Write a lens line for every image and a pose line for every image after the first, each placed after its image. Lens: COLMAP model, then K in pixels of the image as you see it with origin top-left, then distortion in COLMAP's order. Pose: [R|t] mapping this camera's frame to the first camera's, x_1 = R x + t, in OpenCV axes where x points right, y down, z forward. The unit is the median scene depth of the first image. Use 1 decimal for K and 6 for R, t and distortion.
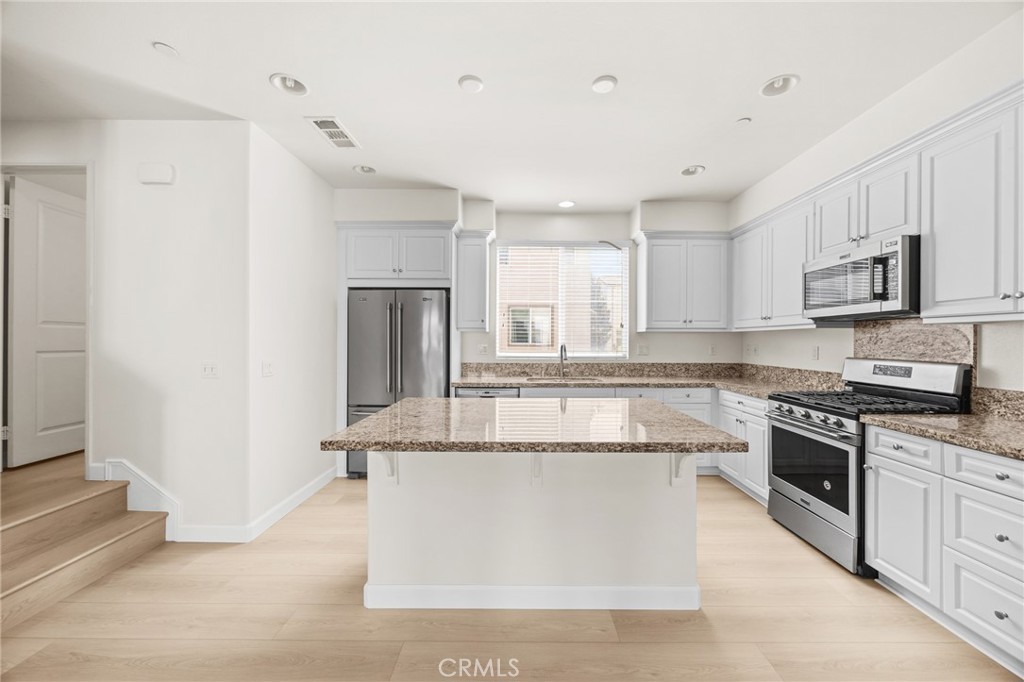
lens RADIAL K [[390.2, 0, 512.3], [0, 390.2, 339.8], [0, 0, 1]] dist [-0.000061, -0.000047]
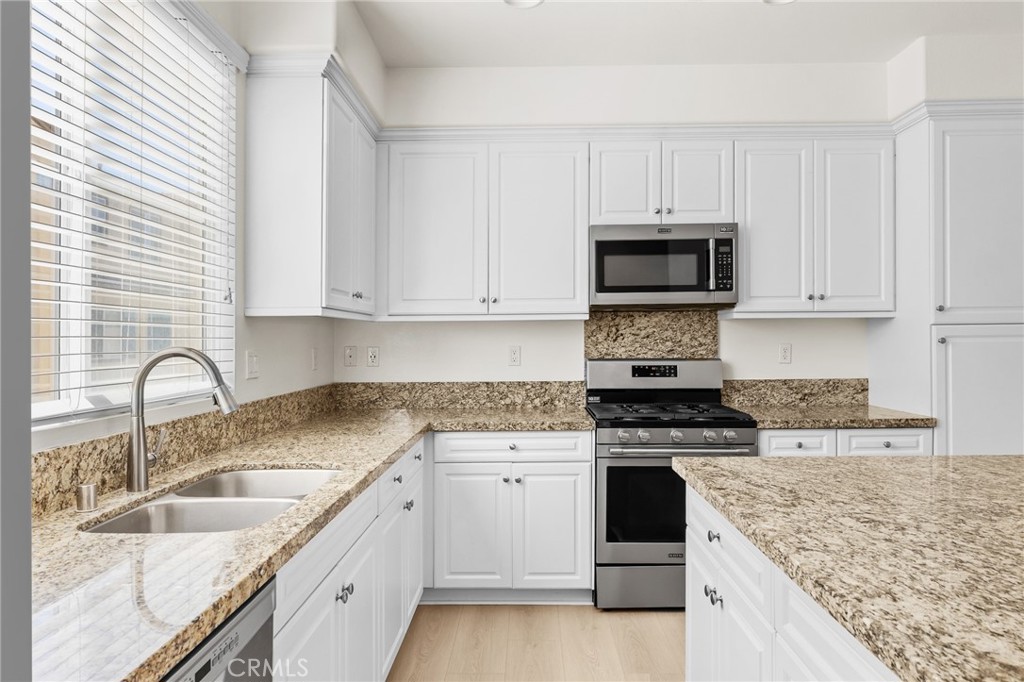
lens RADIAL K [[635.4, 0, 514.0], [0, 635.4, 339.1], [0, 0, 1]] dist [-0.002699, -0.000106]
pose [[-0.005923, 0.005126, 0.999969, -0.341551], [0.007483, 0.999959, -0.005082, 0.010185], [-0.999954, 0.007453, -0.005962, 1.030447]]
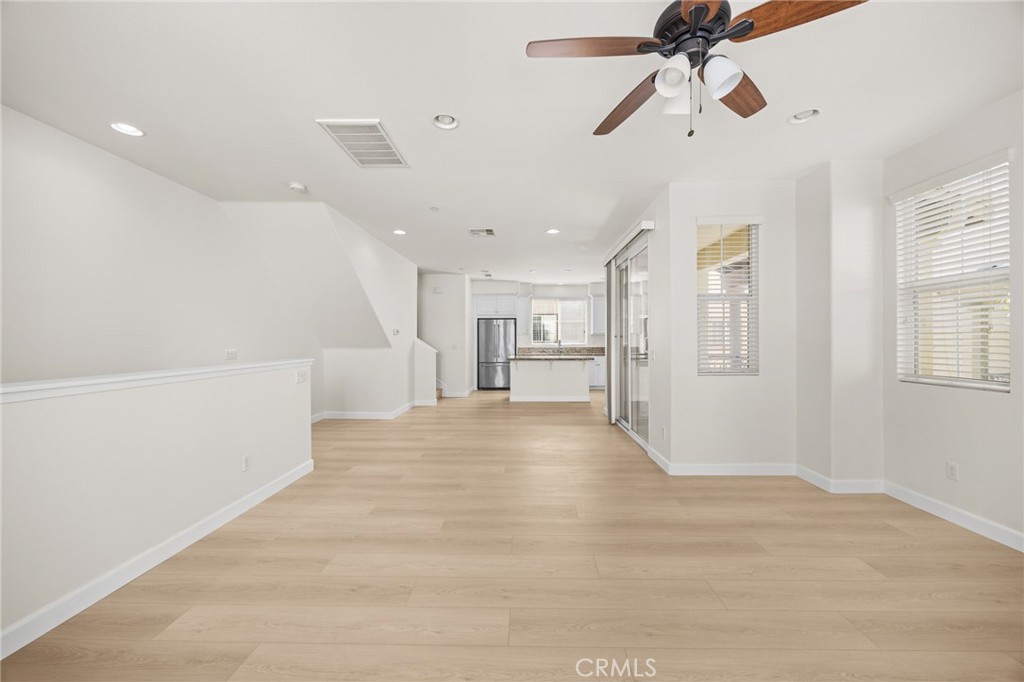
lens RADIAL K [[390.2, 0, 515.0], [0, 390.2, 338.3], [0, 0, 1]] dist [-0.000061, -0.000047]
pose [[0.999937, -0.004761, -0.010140, -0.158240], [0.004765, 0.999989, 0.000283, 0.001555], [0.010139, -0.000331, 0.999949, -1.838673]]
